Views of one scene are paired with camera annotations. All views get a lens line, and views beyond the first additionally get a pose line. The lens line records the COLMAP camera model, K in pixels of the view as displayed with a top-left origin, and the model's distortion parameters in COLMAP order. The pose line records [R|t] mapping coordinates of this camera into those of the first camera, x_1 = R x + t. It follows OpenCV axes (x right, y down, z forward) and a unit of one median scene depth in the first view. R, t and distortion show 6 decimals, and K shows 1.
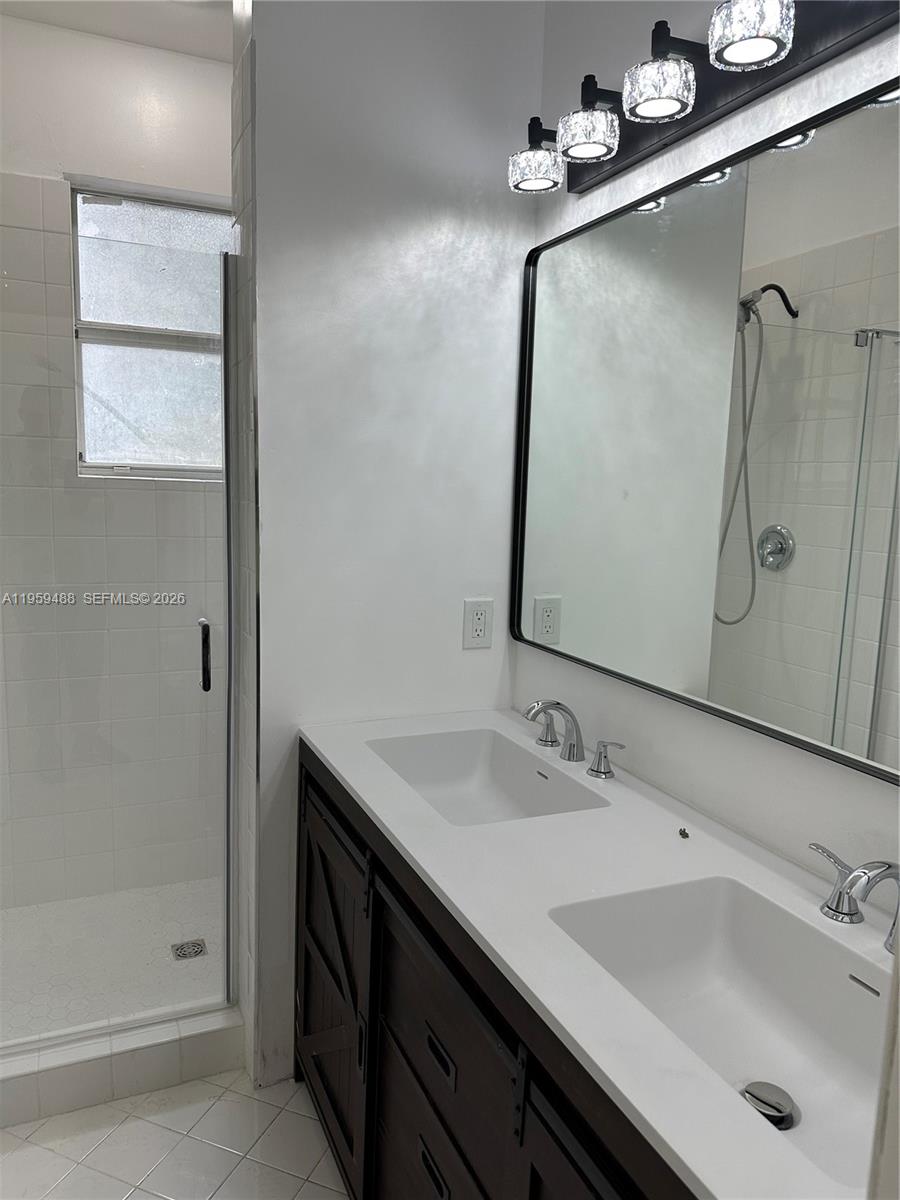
lens RADIAL K [[864.5, 0, 455.7], [0, 864.5, 608.6], [0, 0, 1]] dist [0.110095, -0.187402]
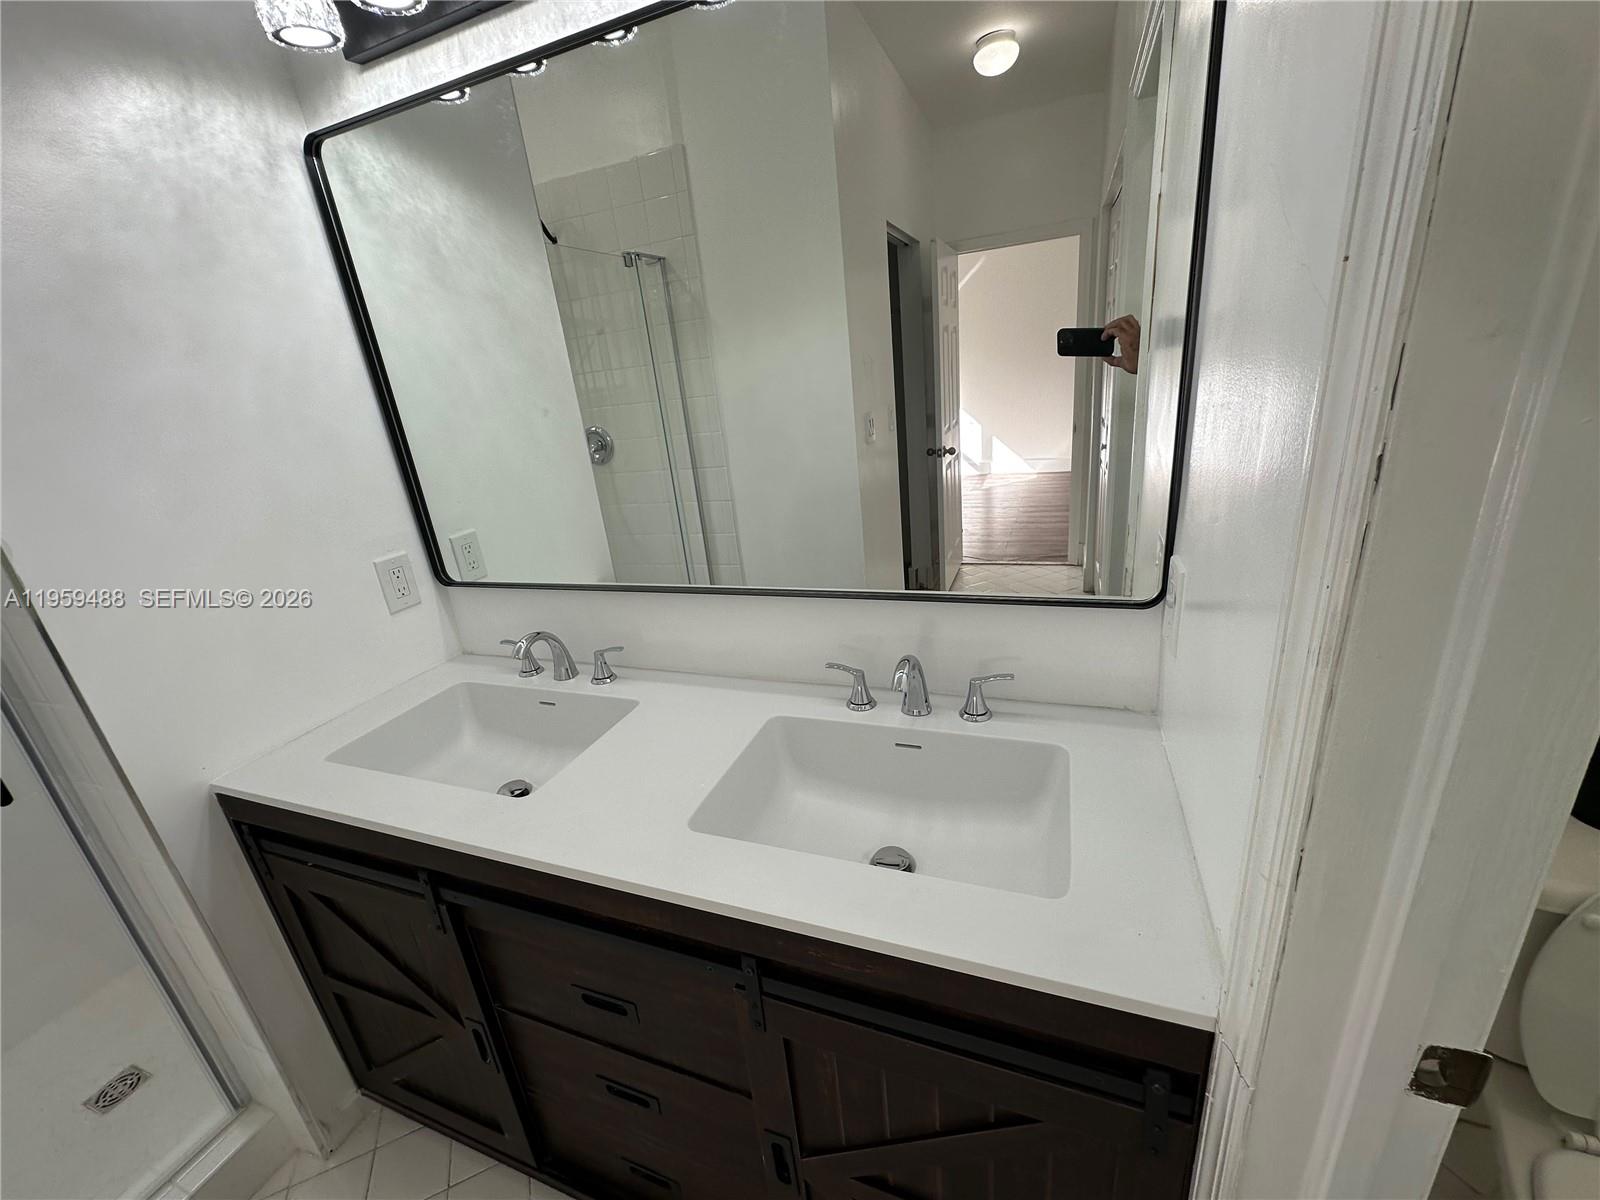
lens RADIAL K [[639.8, 0, 800.0], [0, 639.8, 600.0], [0, 0, 1]] dist [-0.001827, -0.000012]
pose [[0.696350, -0.334772, 0.634843, -0.121094], [0.224647, 0.941769, 0.250211, -0.041934], [-0.681639, -0.031619, 0.731006, 0.228868]]
